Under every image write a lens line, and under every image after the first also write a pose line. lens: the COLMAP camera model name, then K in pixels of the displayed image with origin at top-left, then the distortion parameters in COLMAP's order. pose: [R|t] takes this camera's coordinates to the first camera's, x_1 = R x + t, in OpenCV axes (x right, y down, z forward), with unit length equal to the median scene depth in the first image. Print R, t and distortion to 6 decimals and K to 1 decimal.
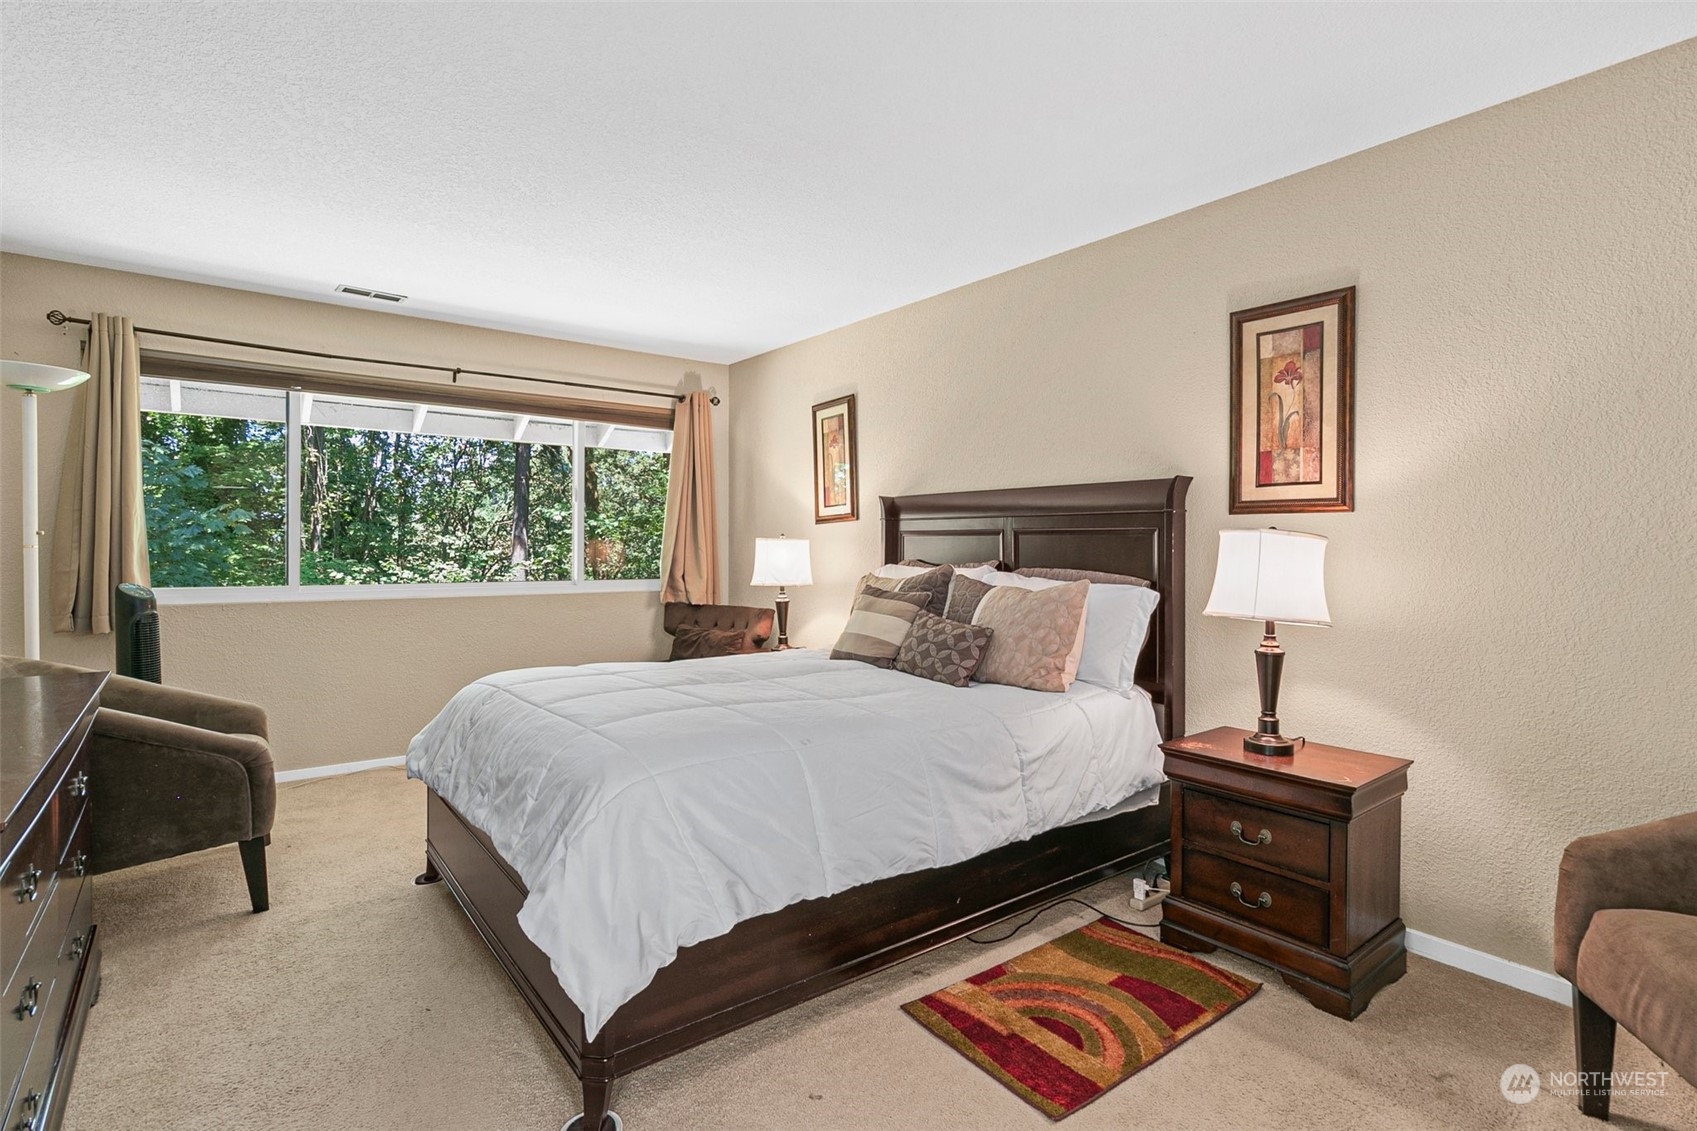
lens RADIAL K [[826.2, 0, 843.4], [0, 826.2, 570.0], [0, 0, 1]] dist [0.003042, -0.000121]
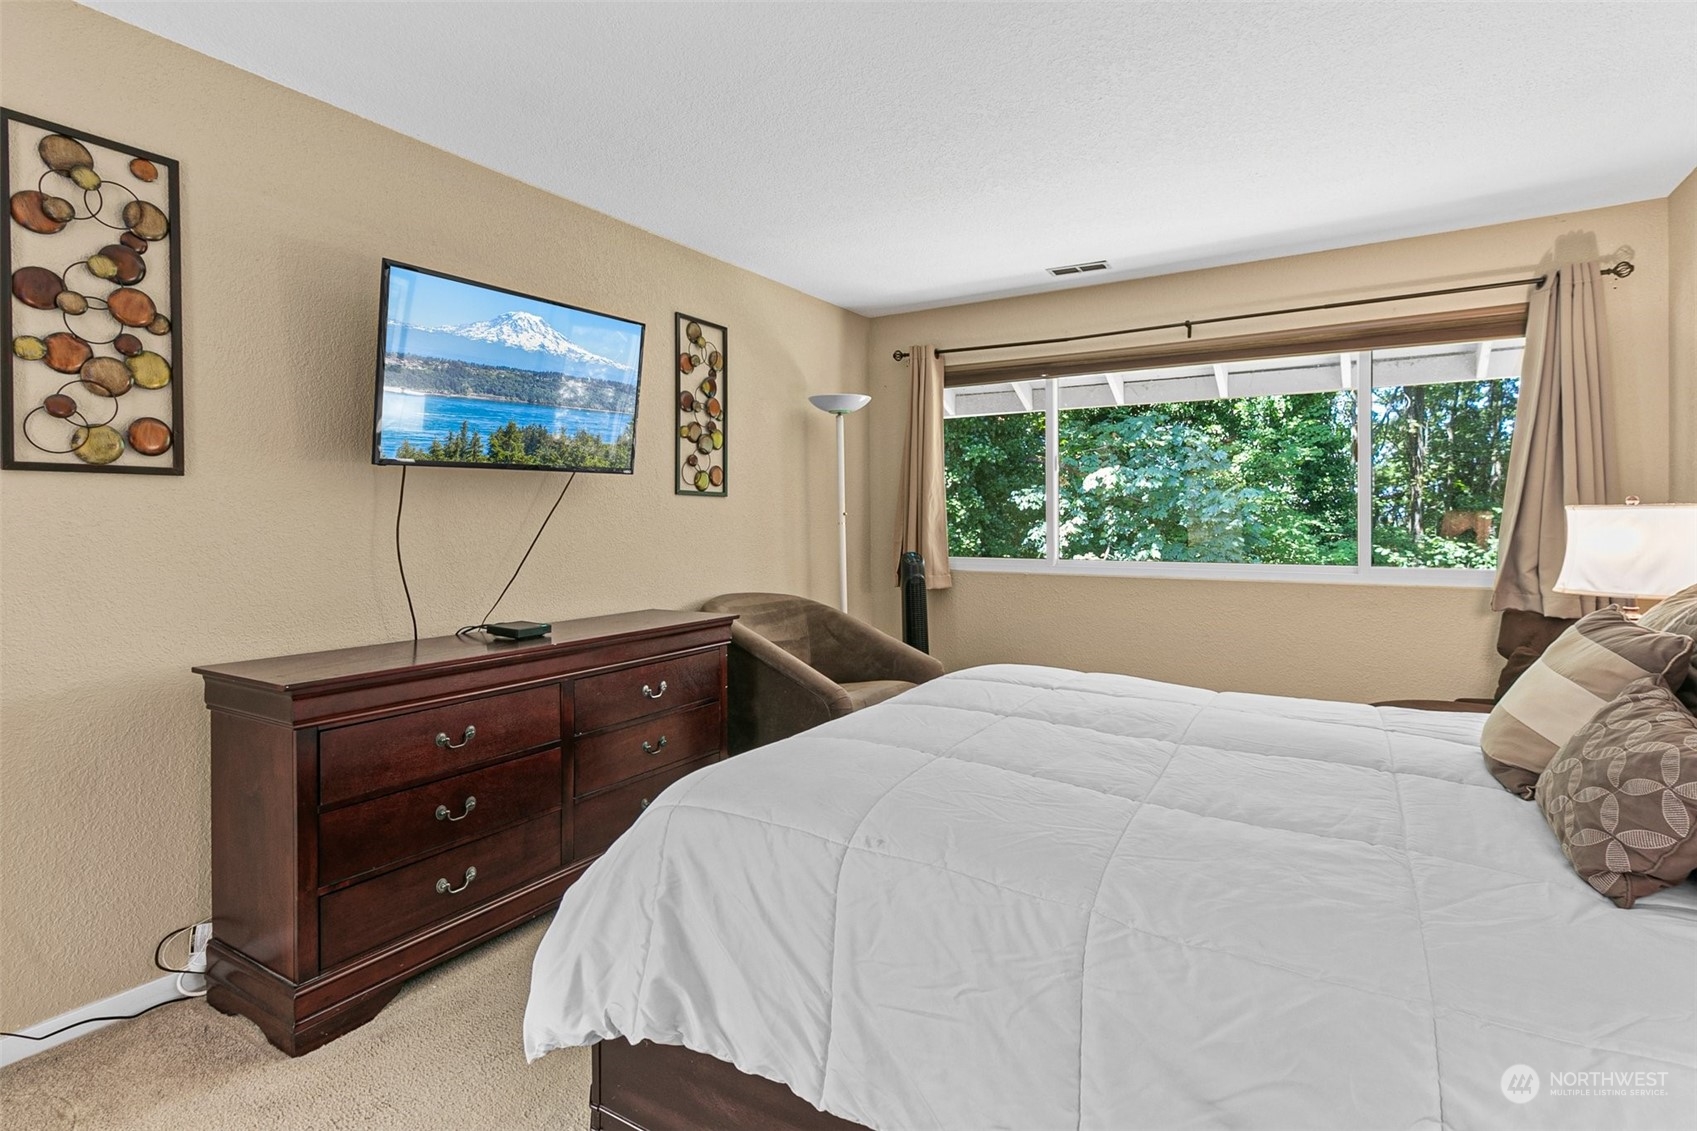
lens RADIAL K [[826.2, 0, 844.8], [0, 826.2, 552.9], [0, 0, 1]] dist [0.003042, -0.000121]
pose [[0.366777, 0.030743, -0.929801, 0.189557], [-0.021269, 0.999470, 0.024657, -0.008616], [0.930066, 0.010732, 0.367236, 0.280762]]
